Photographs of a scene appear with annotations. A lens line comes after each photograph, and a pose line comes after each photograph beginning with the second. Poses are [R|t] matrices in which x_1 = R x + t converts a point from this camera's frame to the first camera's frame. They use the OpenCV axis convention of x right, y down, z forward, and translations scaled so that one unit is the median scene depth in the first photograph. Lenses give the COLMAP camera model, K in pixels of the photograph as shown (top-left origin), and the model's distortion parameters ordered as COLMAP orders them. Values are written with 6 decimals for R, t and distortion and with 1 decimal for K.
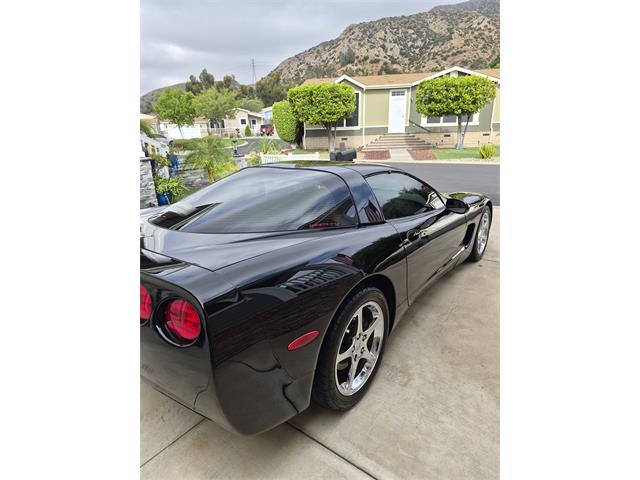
lens RADIAL K [[331.6, 0, 312.2], [0, 331.6, 246.5], [0, 0, 1]] dist [0.024390, -0.030895]
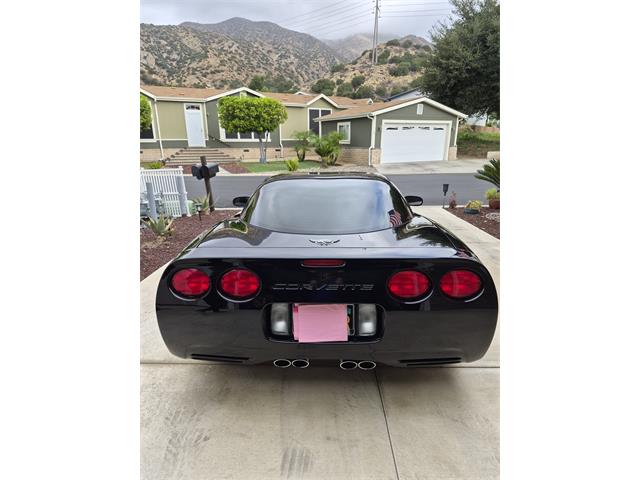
lens RADIAL K [[332.4, 0, 315.7], [0, 332.4, 253.1], [0, 0, 1]] dist [0.046405, -0.057263]
pose [[0.792487, -0.170028, 0.585709, -0.105644], [0.183018, 0.982392, 0.037552, -0.004186], [-0.581780, 0.077436, 0.809651, 0.013715]]
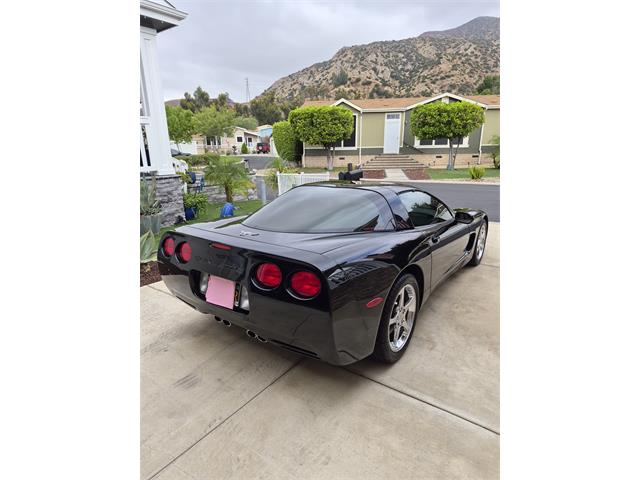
lens RADIAL K [[332.4, 0, 315.7], [0, 332.4, 253.1], [0, 0, 1]] dist [0.046405, -0.057263]
pose [[0.999216, 0.004750, 0.039292, -0.025430], [-0.003476, 0.999468, -0.032426, 0.008082], [-0.039425, 0.032264, 0.998701, -0.035371]]
